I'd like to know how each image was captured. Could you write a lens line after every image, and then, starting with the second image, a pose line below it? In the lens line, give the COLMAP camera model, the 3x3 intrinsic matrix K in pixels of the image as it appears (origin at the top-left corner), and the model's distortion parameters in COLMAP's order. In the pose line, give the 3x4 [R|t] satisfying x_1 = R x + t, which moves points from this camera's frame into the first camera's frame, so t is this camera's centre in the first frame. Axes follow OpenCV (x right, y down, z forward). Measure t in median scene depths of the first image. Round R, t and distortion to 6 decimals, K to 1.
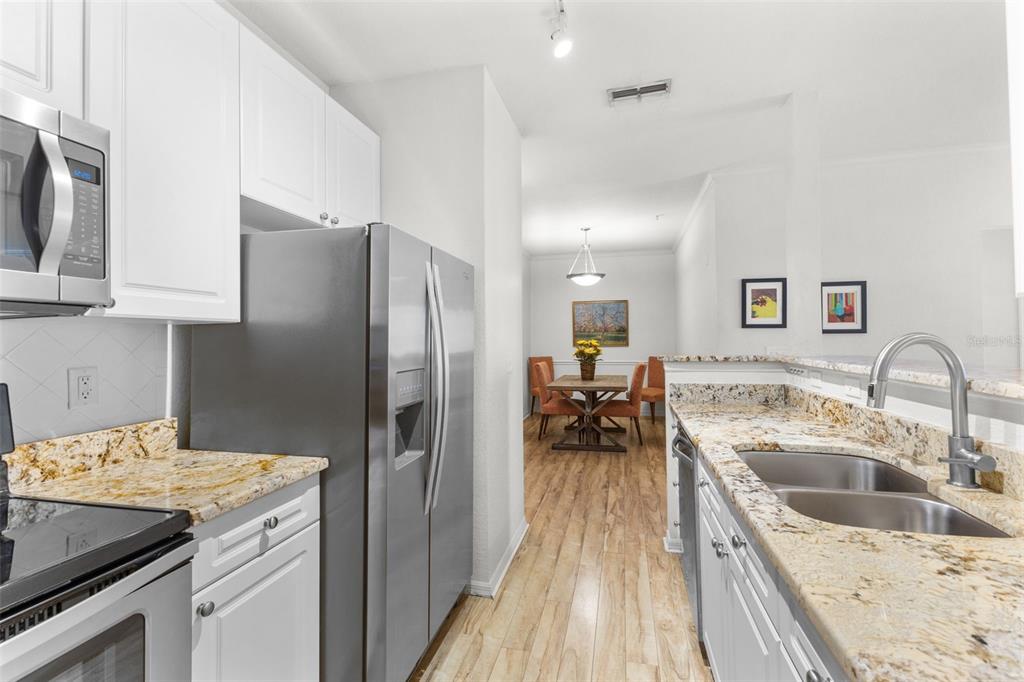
lens RADIAL K [[457.3, 0, 509.9], [0, 457.3, 336.0], [0, 0, 1]] dist [0.014909, -0.001712]
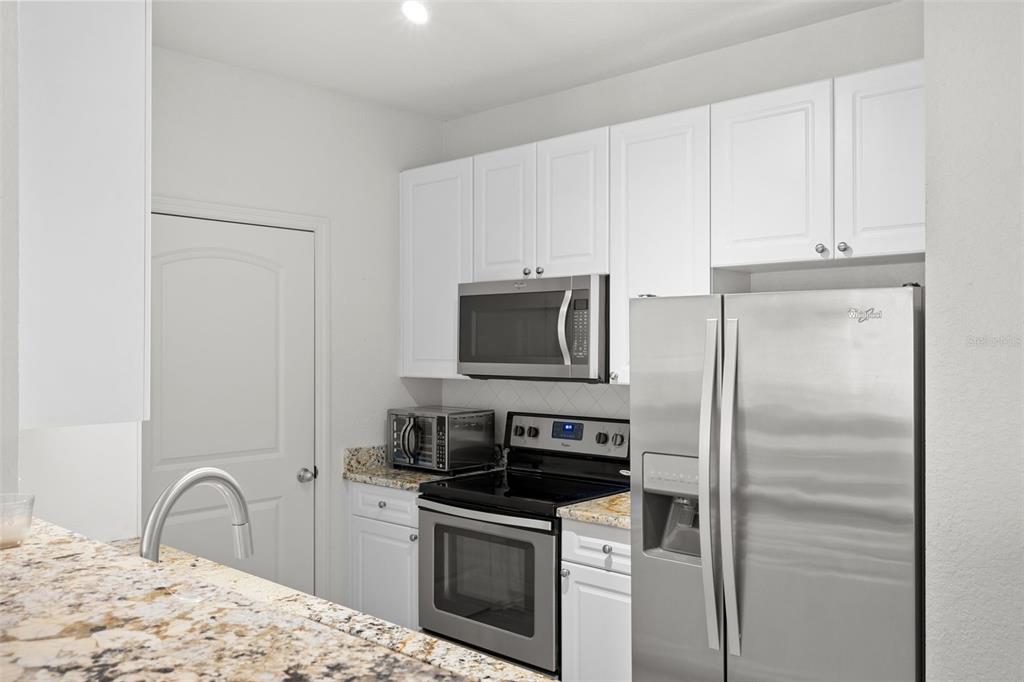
lens RADIAL K [[866.5, 0, 514.2], [0, 866.5, 342.6], [0, 0, 1]] dist [0.026977, -0.016017]
pose [[-0.496836, 0.012193, -0.867759, 0.602557], [0.013445, 0.999889, 0.006352, -0.067445], [0.867740, -0.008511, -0.496945, 0.698768]]
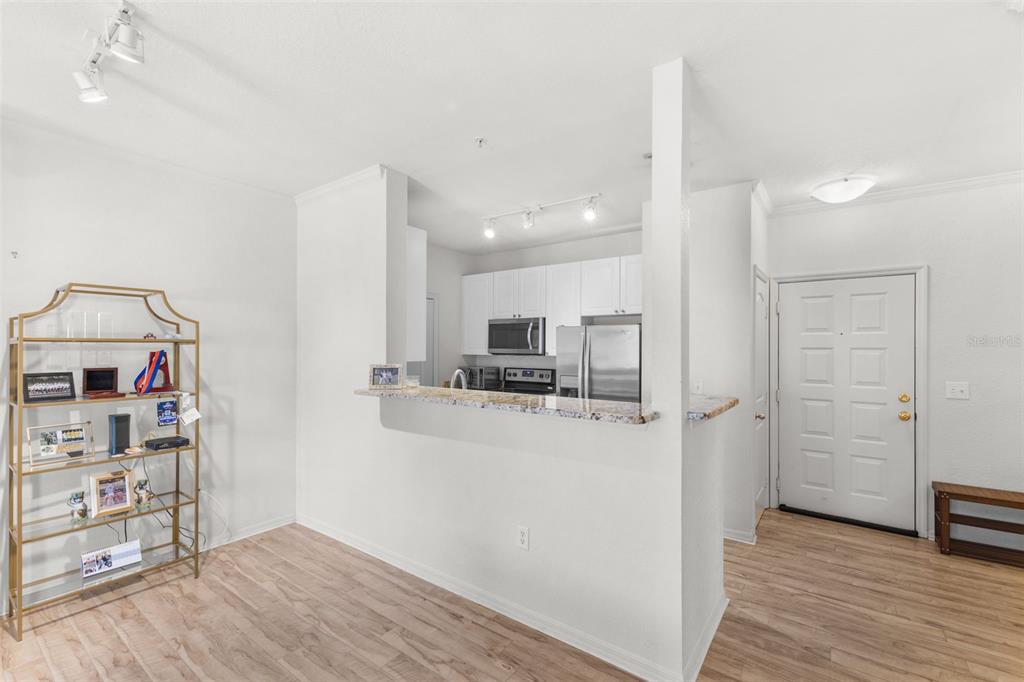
lens RADIAL K [[457.3, 0, 515.4], [0, 457.3, 350.1], [0, 0, 1]] dist [0.014909, -0.001712]
pose [[-0.406541, 0.018053, -0.913454, 1.097099], [0.007523, 0.999837, 0.016412, -0.056343], [0.913601, -0.000199, -0.406611, 0.819567]]
